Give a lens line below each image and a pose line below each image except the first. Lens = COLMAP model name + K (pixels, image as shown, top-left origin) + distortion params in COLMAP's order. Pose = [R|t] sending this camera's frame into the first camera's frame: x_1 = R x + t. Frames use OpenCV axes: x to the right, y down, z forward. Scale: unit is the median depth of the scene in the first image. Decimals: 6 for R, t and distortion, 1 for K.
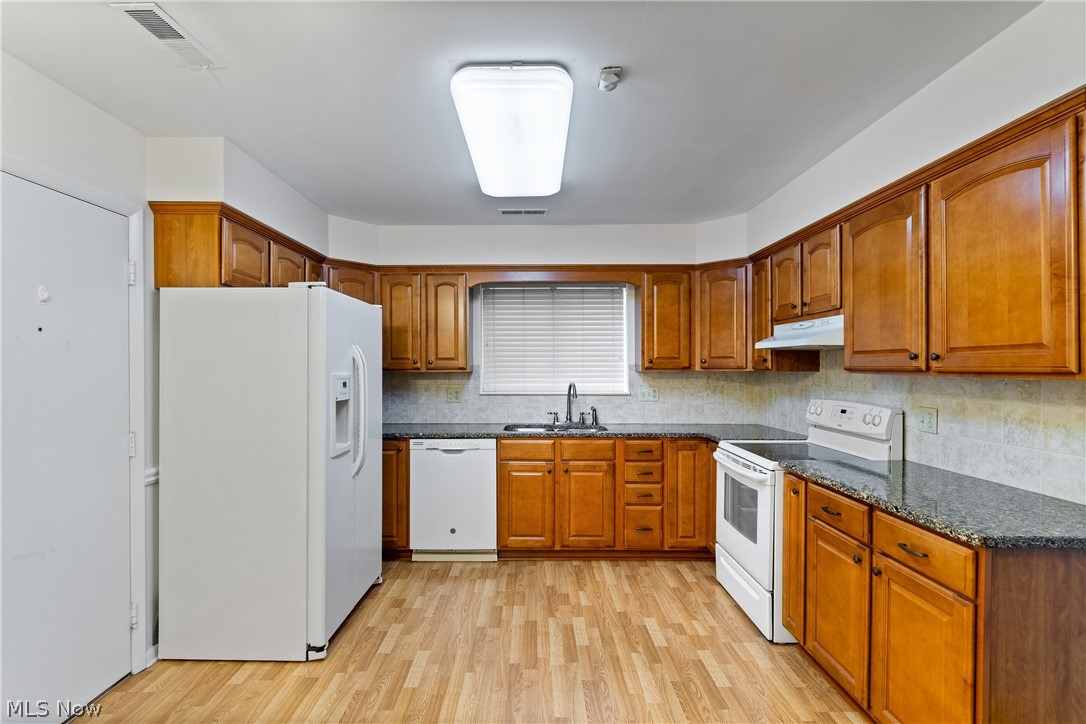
lens RADIAL K [[518.5, 0, 543.0], [0, 518.5, 362.0], [0, 0, 1]] dist [0.001838, 0.000514]
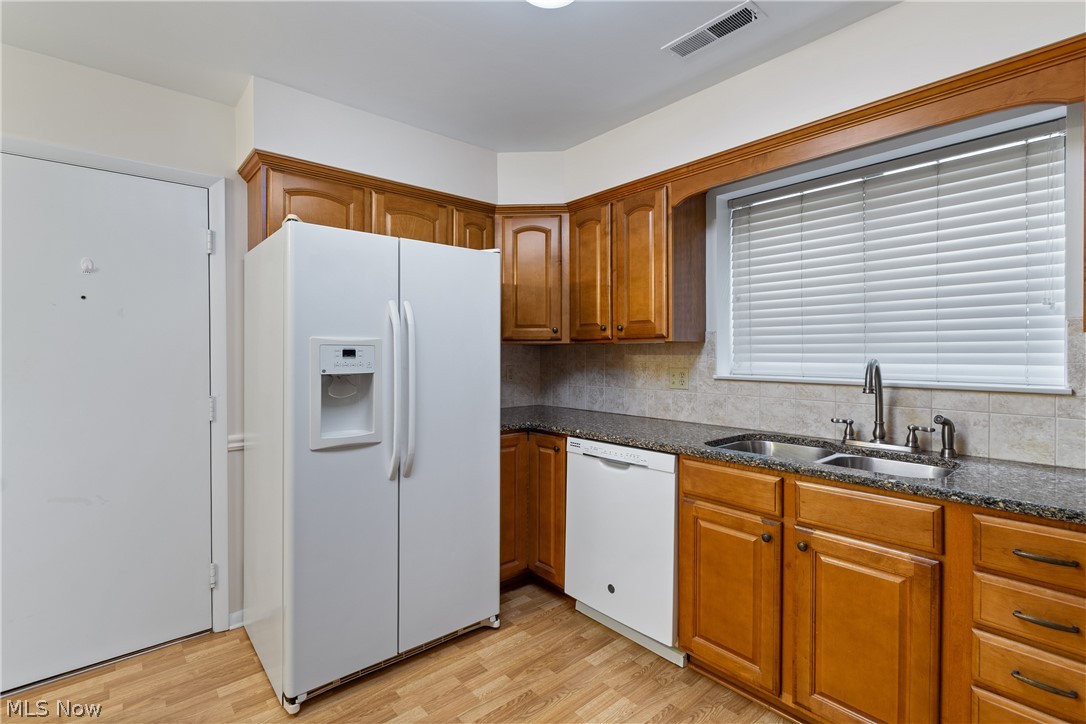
lens RADIAL K [[494.1, 0, 540.1], [0, 494.1, 356.1], [0, 0, 1]] dist [-0.000957, -0.000049]
pose [[0.646313, 0.004259, -0.763061, 0.228026], [0.009547, 0.999861, 0.013666, 0.029365], [0.763013, -0.016117, 0.646182, 0.532319]]
